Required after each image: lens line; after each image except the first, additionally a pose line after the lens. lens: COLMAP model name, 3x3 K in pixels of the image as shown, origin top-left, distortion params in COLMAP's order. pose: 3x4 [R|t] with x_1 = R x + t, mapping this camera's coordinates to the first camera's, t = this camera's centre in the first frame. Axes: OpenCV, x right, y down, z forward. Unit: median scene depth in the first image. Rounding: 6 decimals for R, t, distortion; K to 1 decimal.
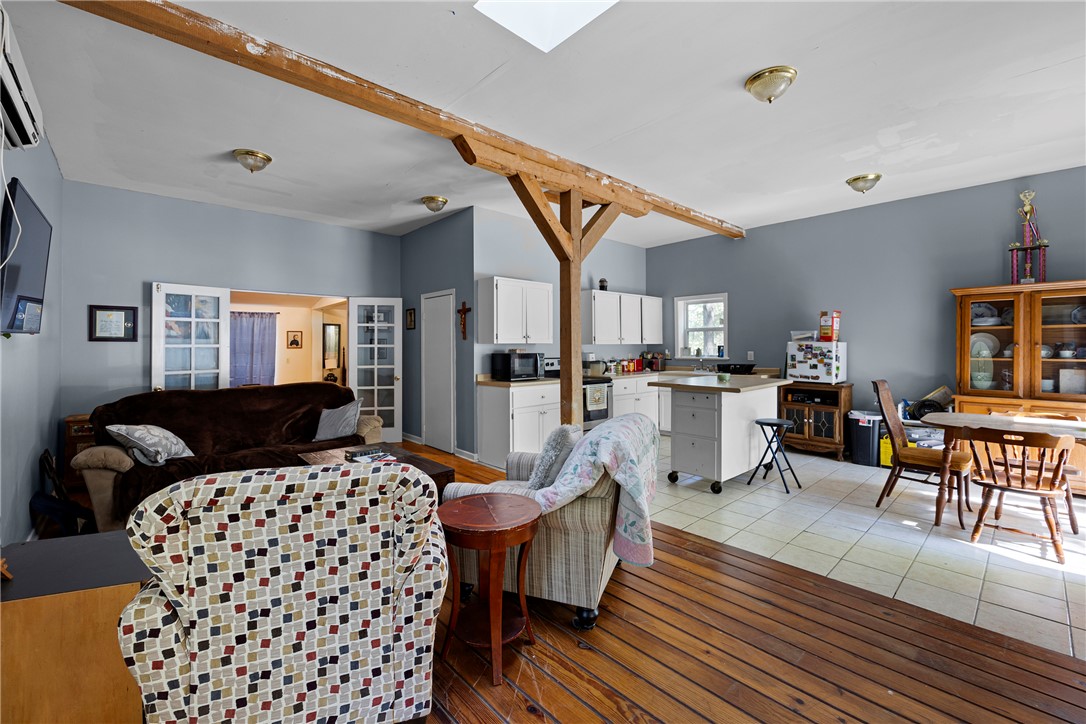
lens RADIAL K [[450.0, 0, 538.4], [0, 450.0, 341.2], [0, 0, 1]] dist [0.004260, 0.000323]
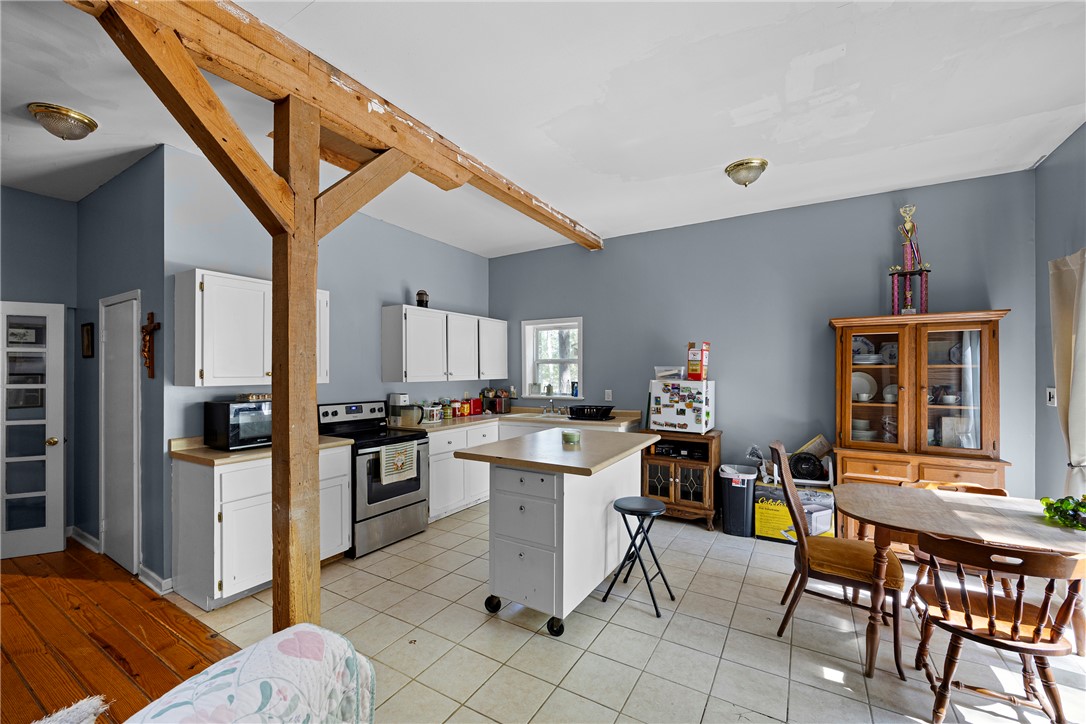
lens RADIAL K [[435.4, 0, 543.0], [0, 435.4, 362.0], [0, 0, 1]] dist [0.000955, 0.000109]
pose [[0.958333, 0.008341, 0.285530, 0.161973], [-0.005359, 0.999923, -0.011223, -0.021769], [-0.285602, 0.009226, 0.958304, 0.340725]]
